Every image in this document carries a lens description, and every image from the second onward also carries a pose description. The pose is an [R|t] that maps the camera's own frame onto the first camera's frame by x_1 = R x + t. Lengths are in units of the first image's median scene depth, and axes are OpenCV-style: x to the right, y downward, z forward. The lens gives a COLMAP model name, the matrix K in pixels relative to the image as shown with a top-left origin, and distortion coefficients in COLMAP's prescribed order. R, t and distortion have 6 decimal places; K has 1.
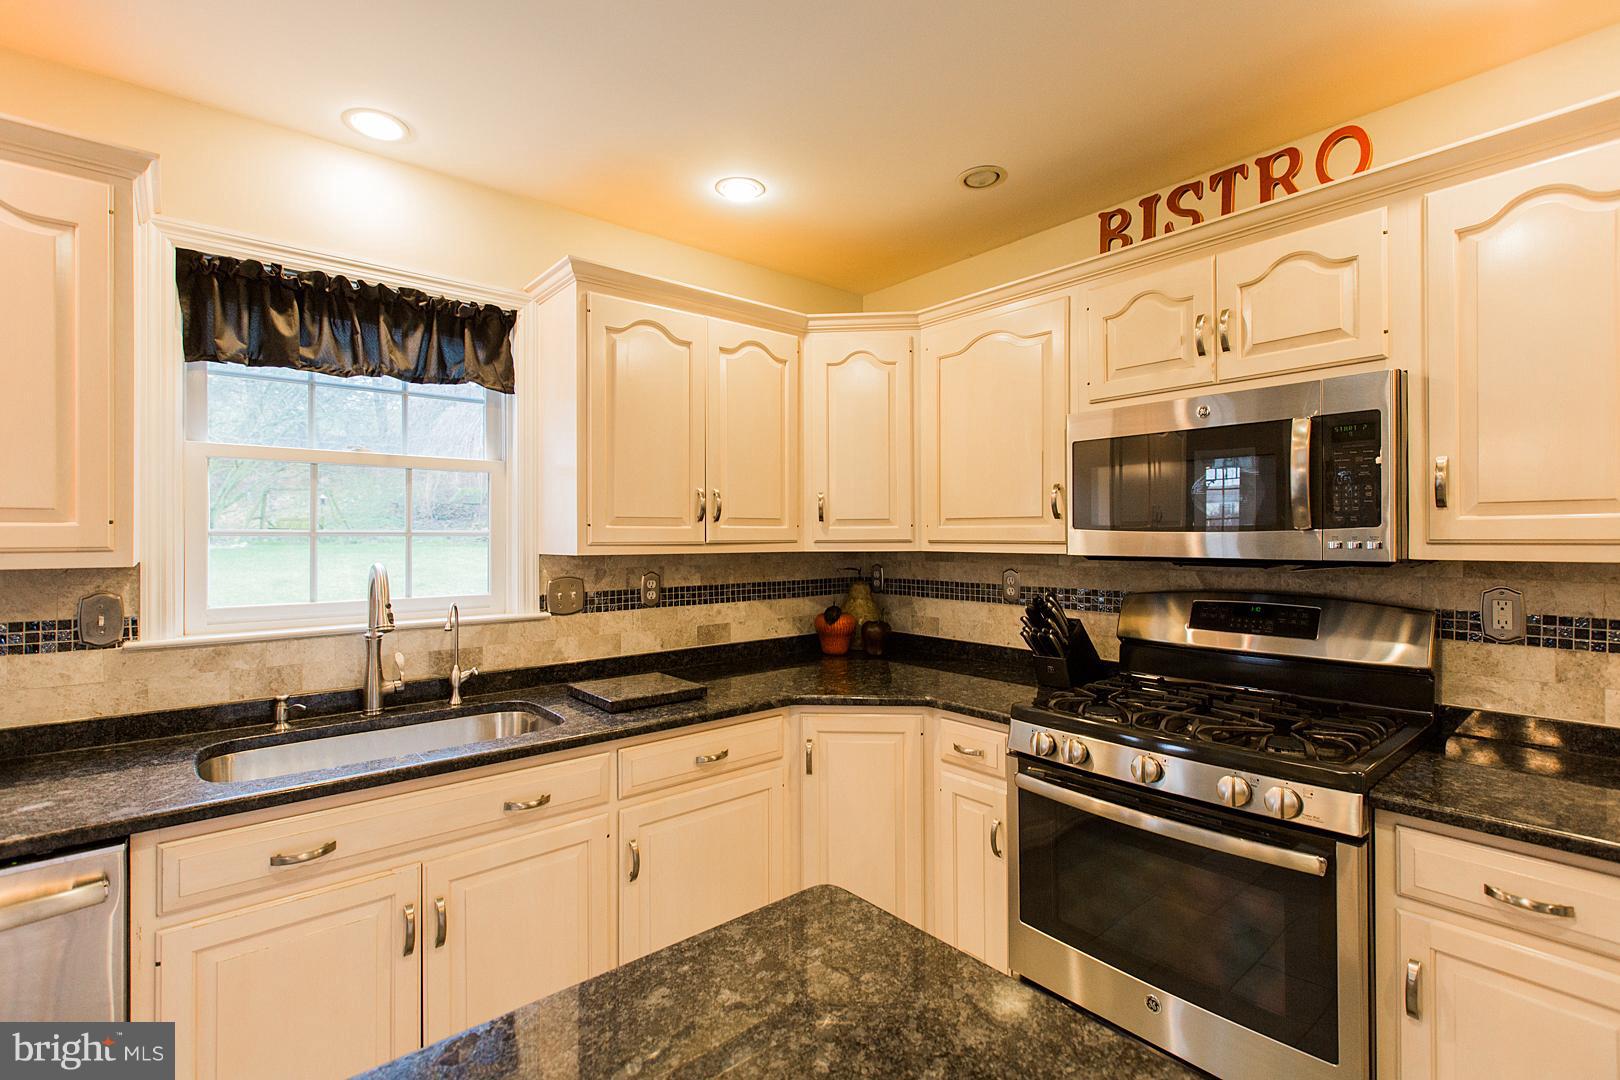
lens RADIAL K [[741.7, 0, 809.5], [0, 741.7, 539.1], [0, 0, 1]] dist [-0.000095, -0.001082]
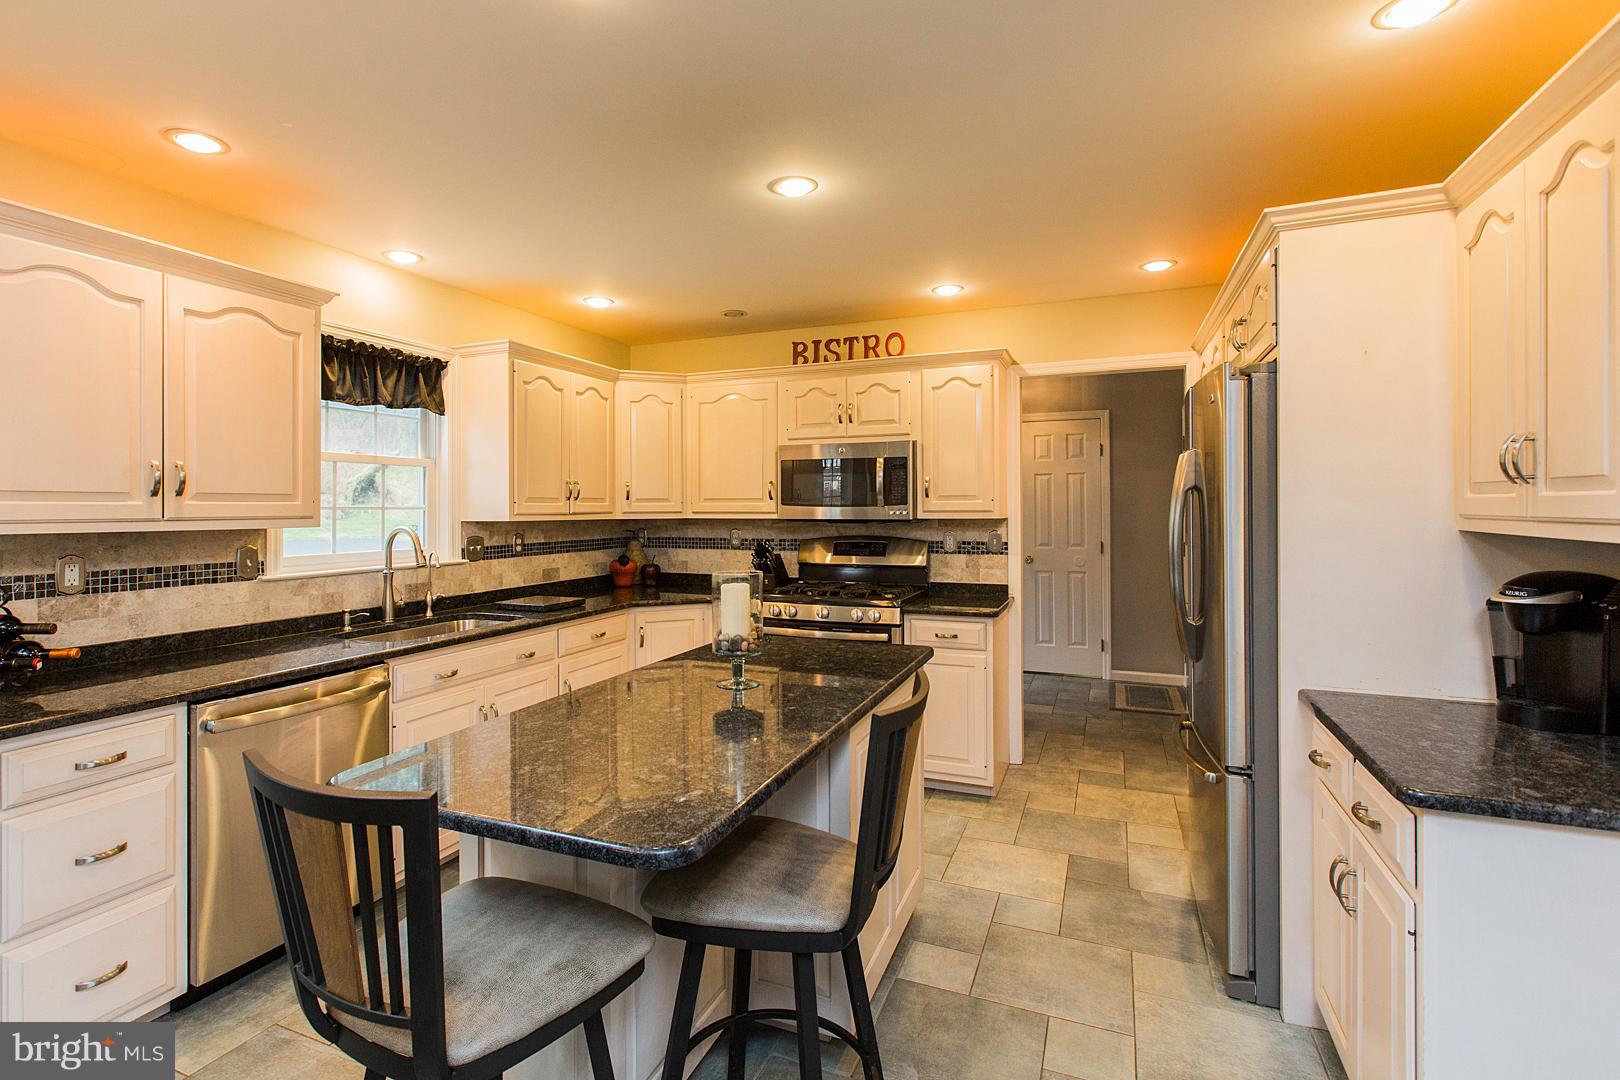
lens RADIAL K [[741.7, 0, 803.1], [0, 741.7, 508.8], [0, 0, 1]] dist [-0.000095, -0.001082]
pose [[0.885528, -0.000434, 0.464586, -0.498763], [0.001872, 0.999995, -0.002633, 0.000237], [-0.464583, 0.003201, 0.885524, -0.748284]]
